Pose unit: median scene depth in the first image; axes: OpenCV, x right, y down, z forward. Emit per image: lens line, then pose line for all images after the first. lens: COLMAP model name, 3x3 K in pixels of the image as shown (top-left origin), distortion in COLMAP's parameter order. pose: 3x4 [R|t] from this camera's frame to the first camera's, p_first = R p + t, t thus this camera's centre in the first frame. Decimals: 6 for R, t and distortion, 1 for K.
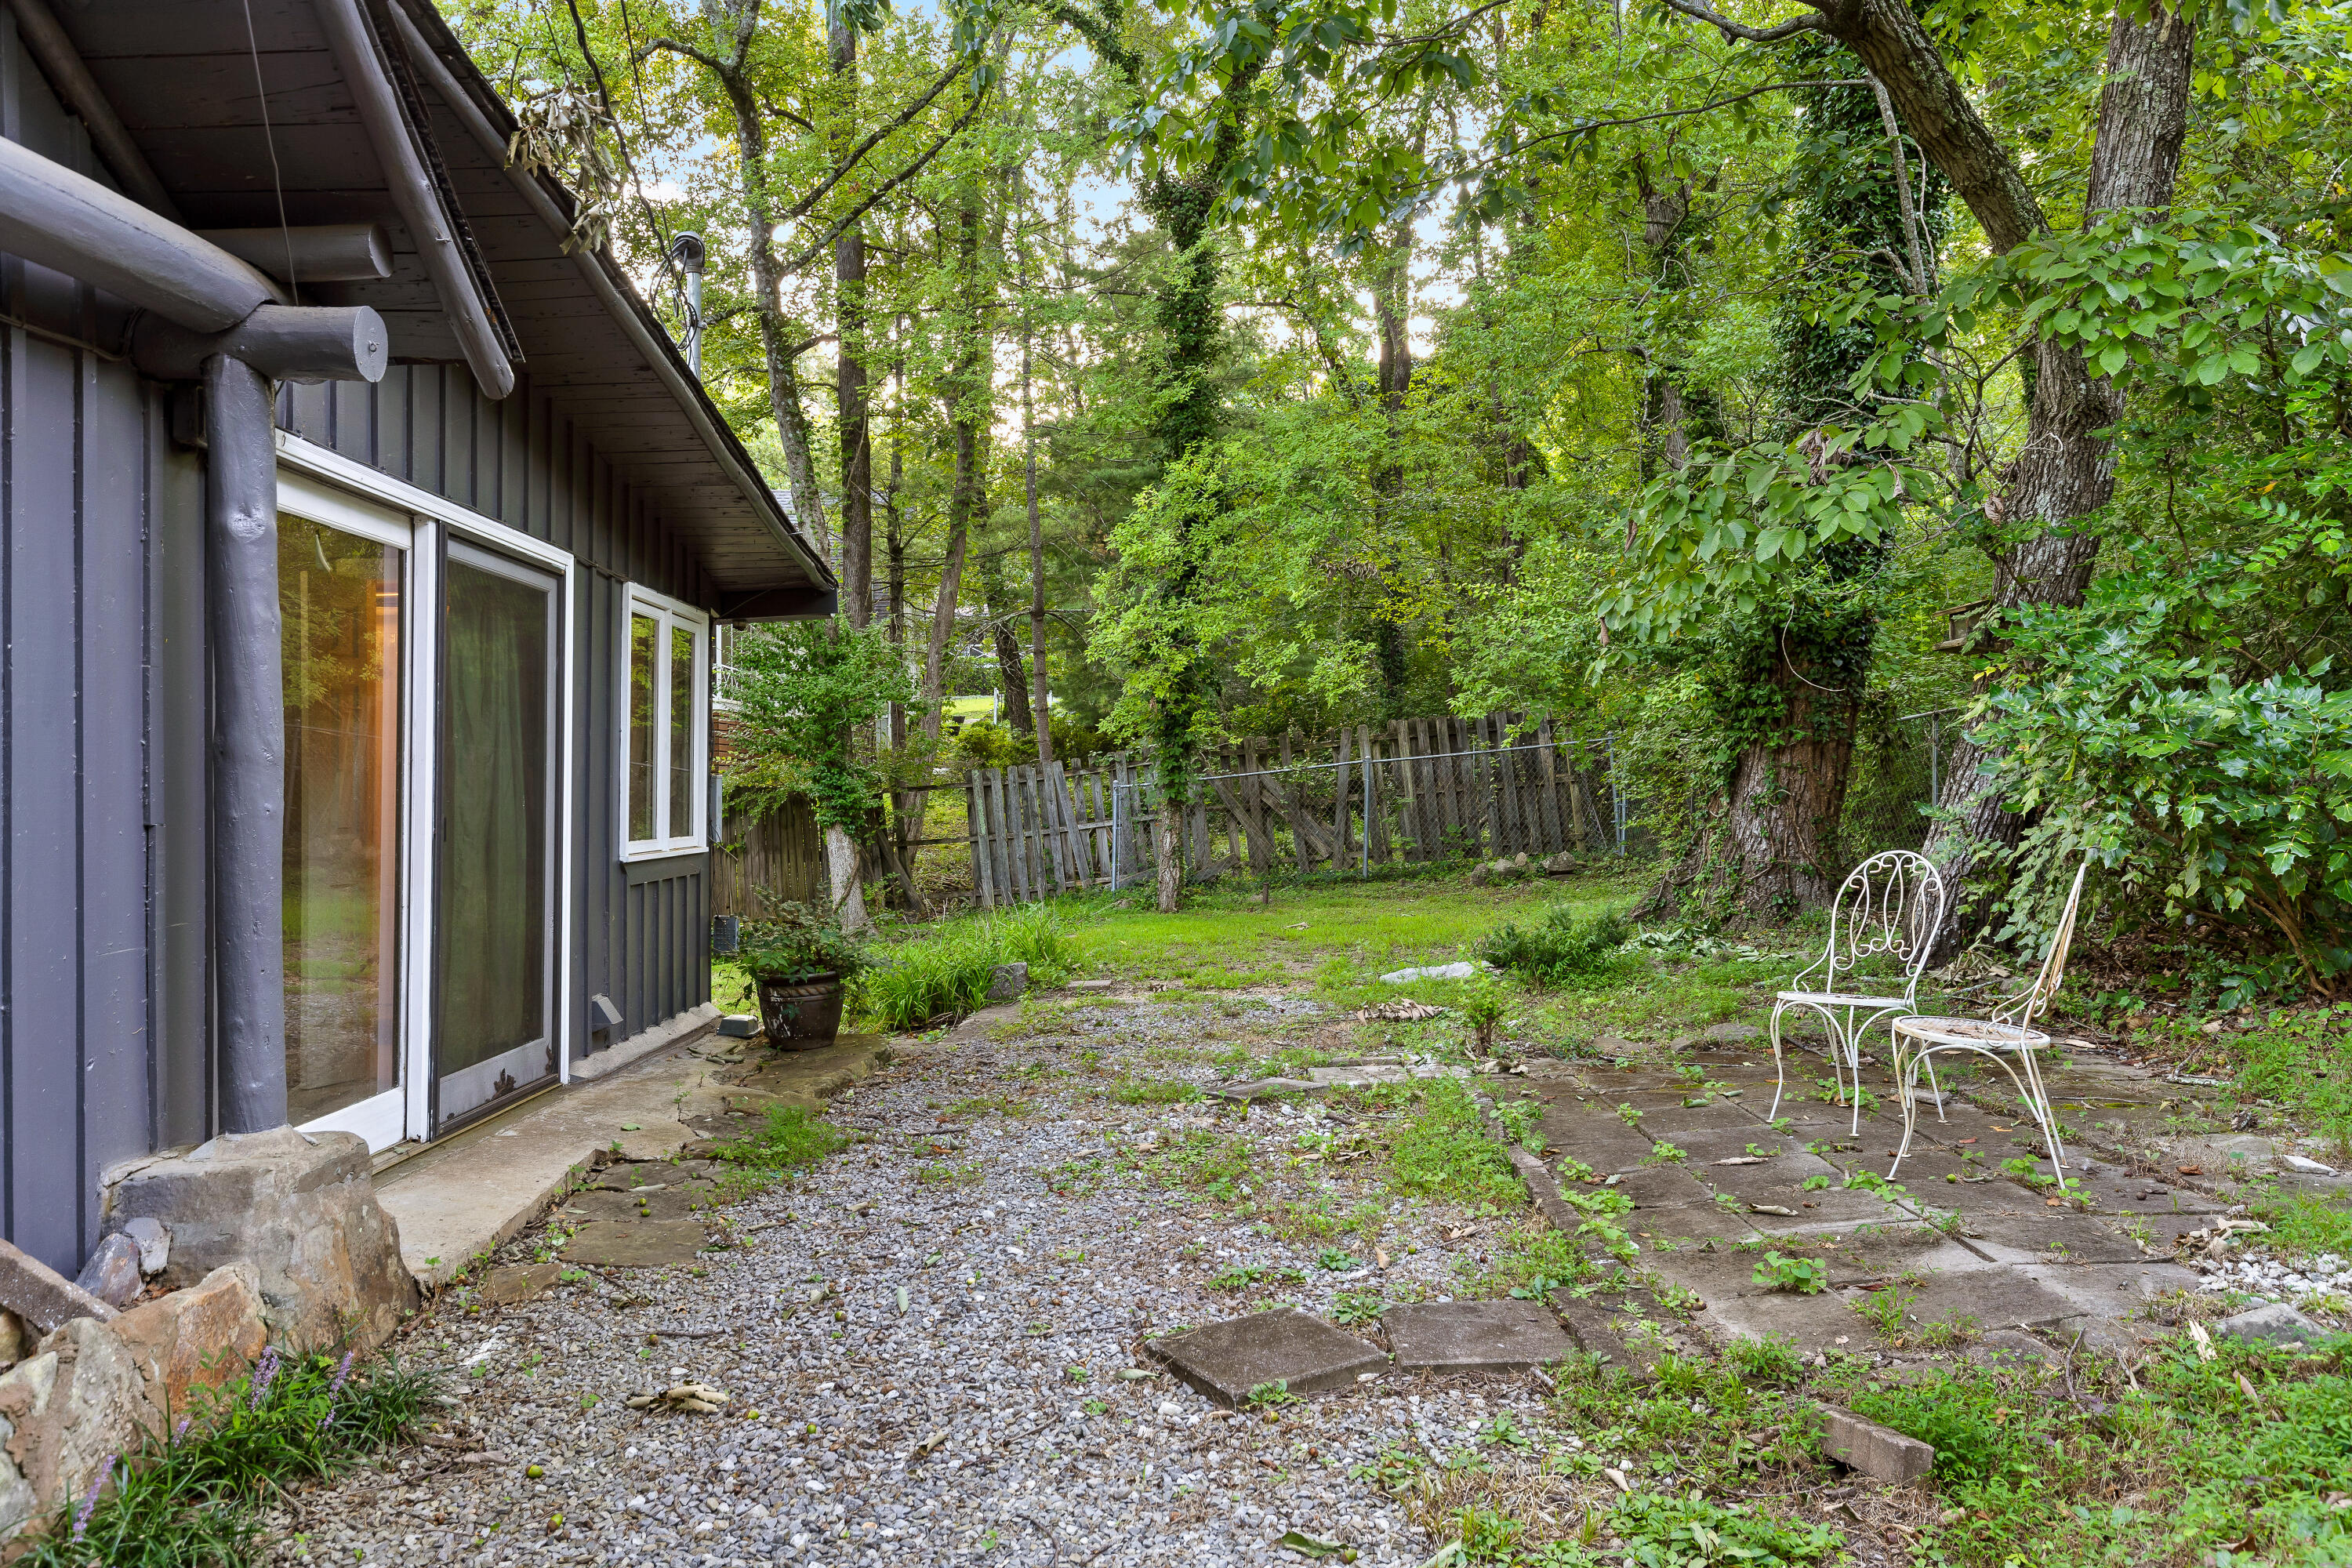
lens RADIAL K [[1691.3, 0, 1176.0], [0, 1691.3, 784.0], [0, 0, 1]] dist [-0.000628, -0.000743]
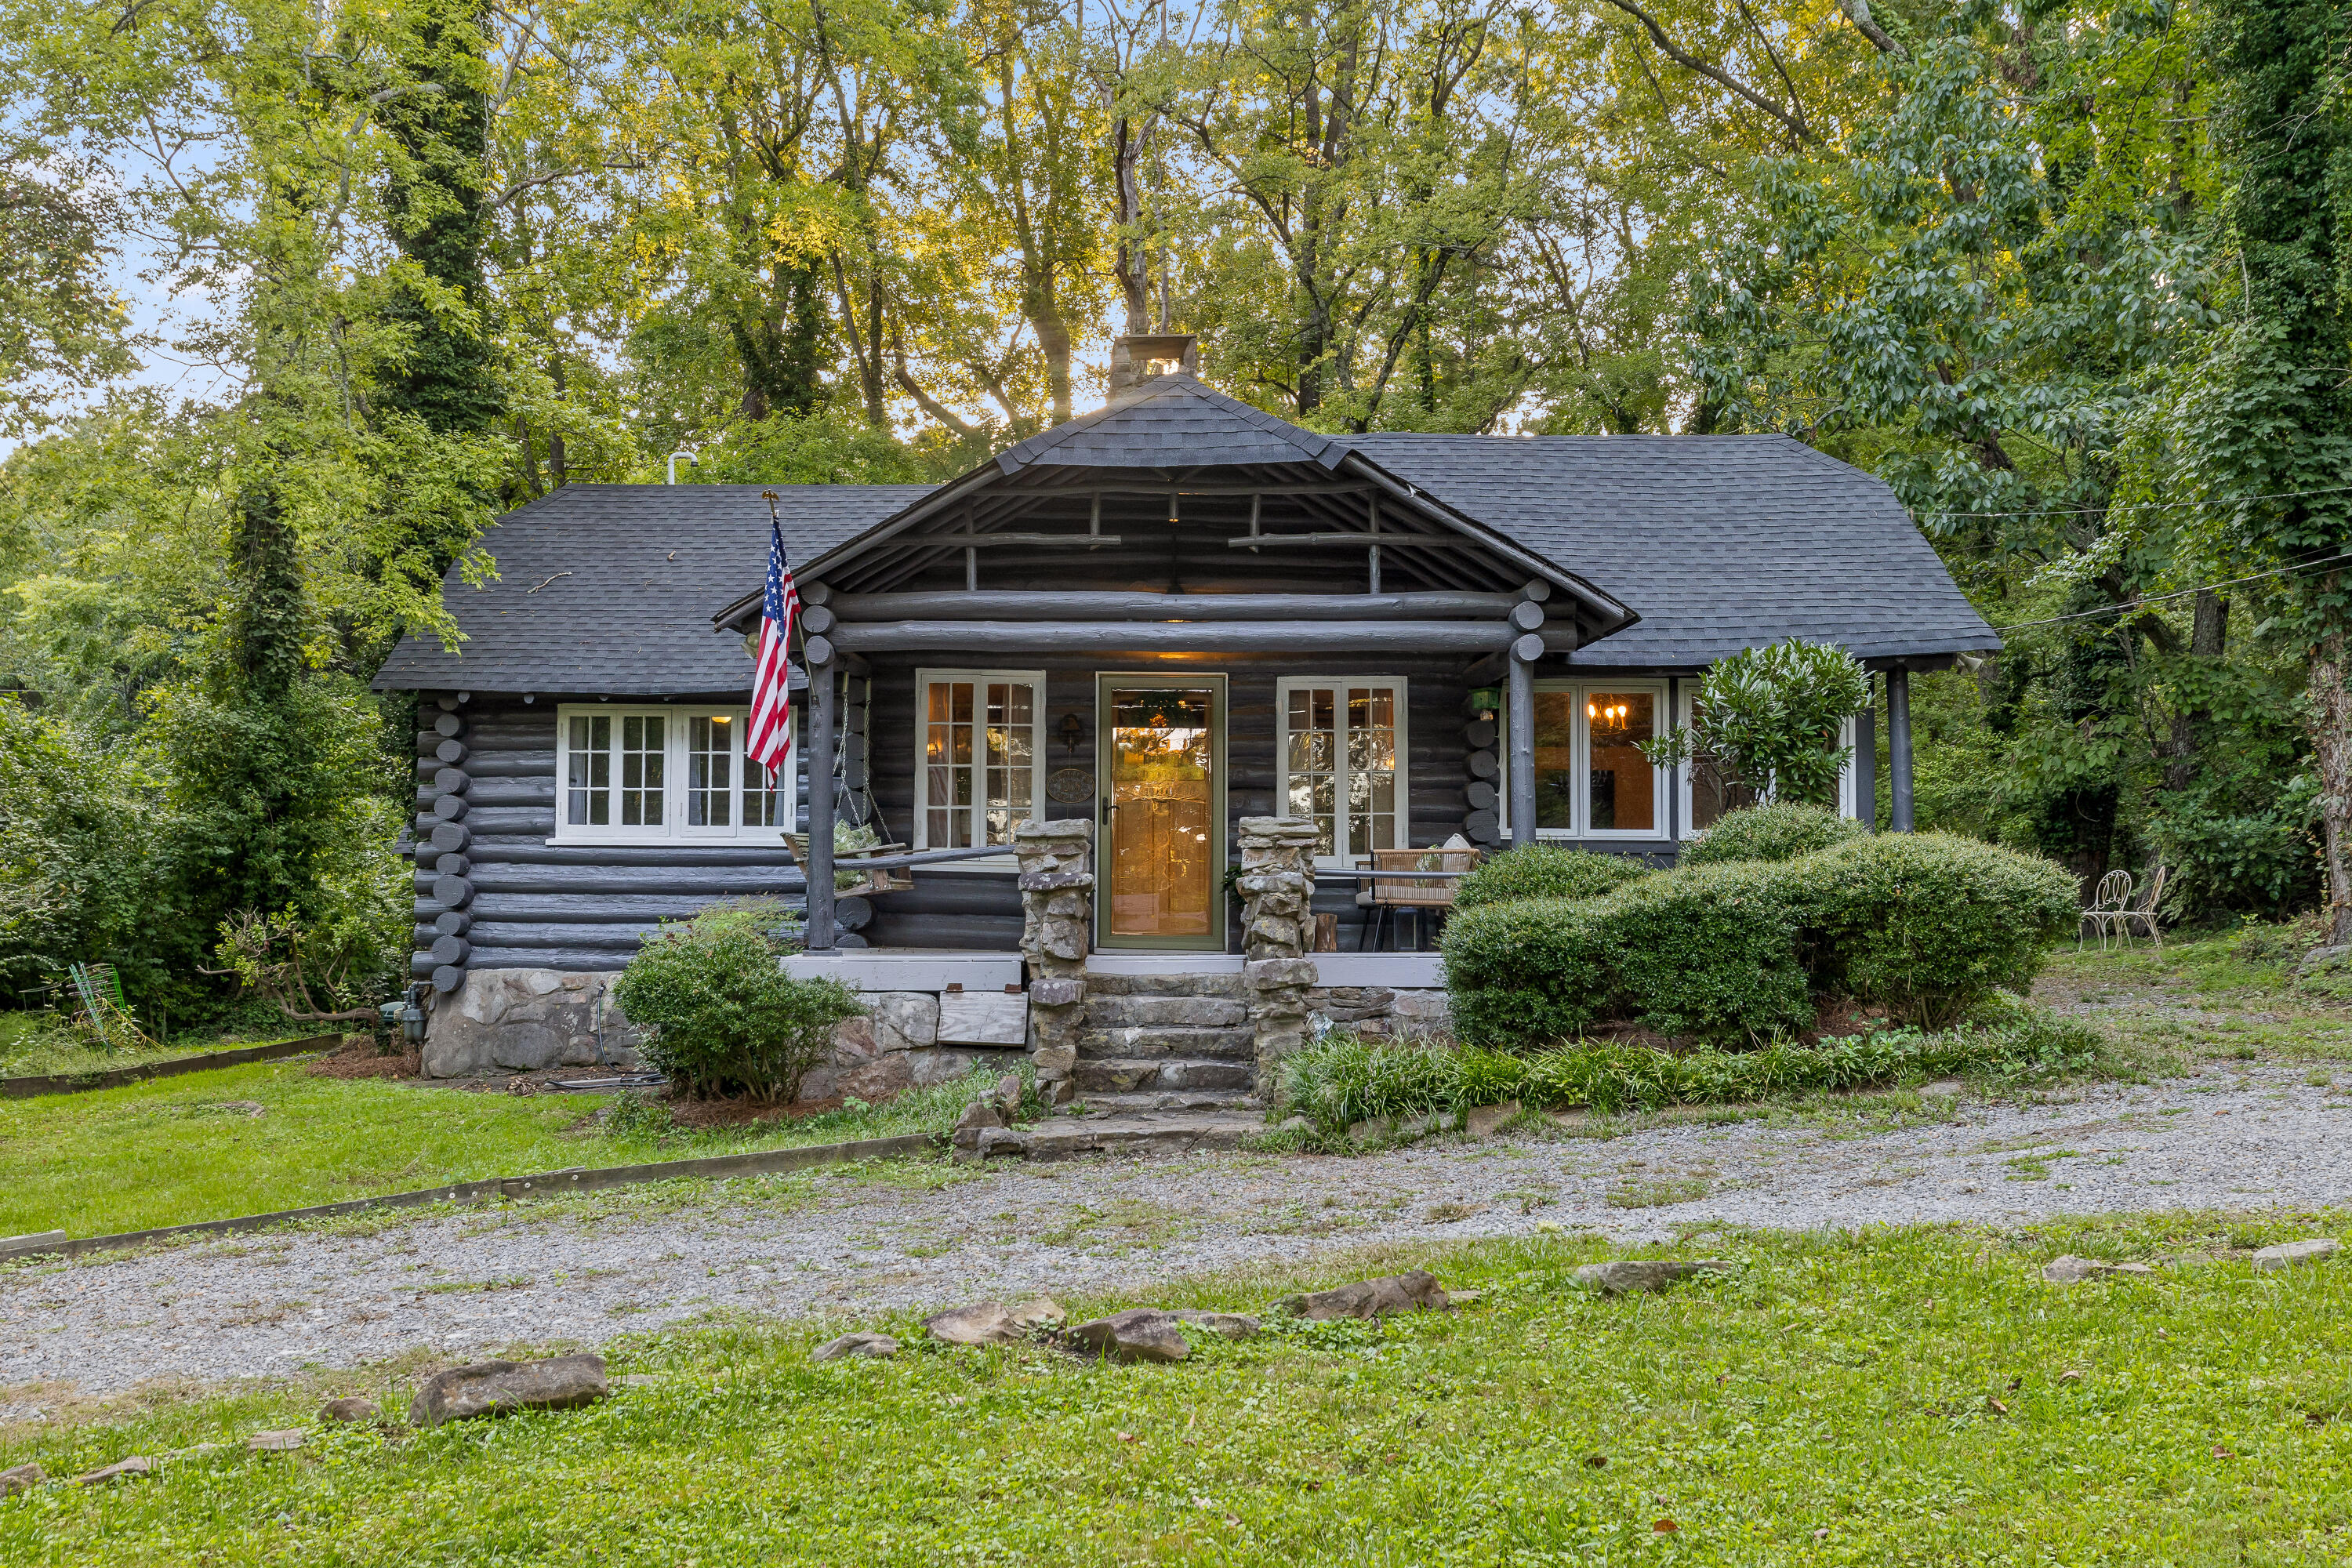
lens RADIAL K [[2317.0, 0, 1175.0], [0, 2317.0, 822.2], [0, 0, 1]] dist [-0.015647, -0.001505]
pose [[0.999987, 0.002572, 0.004515, -0.504911], [-0.002296, 0.998185, -0.060179, 0.079191], [-0.004661, 0.060168, 0.998177, -1.230851]]
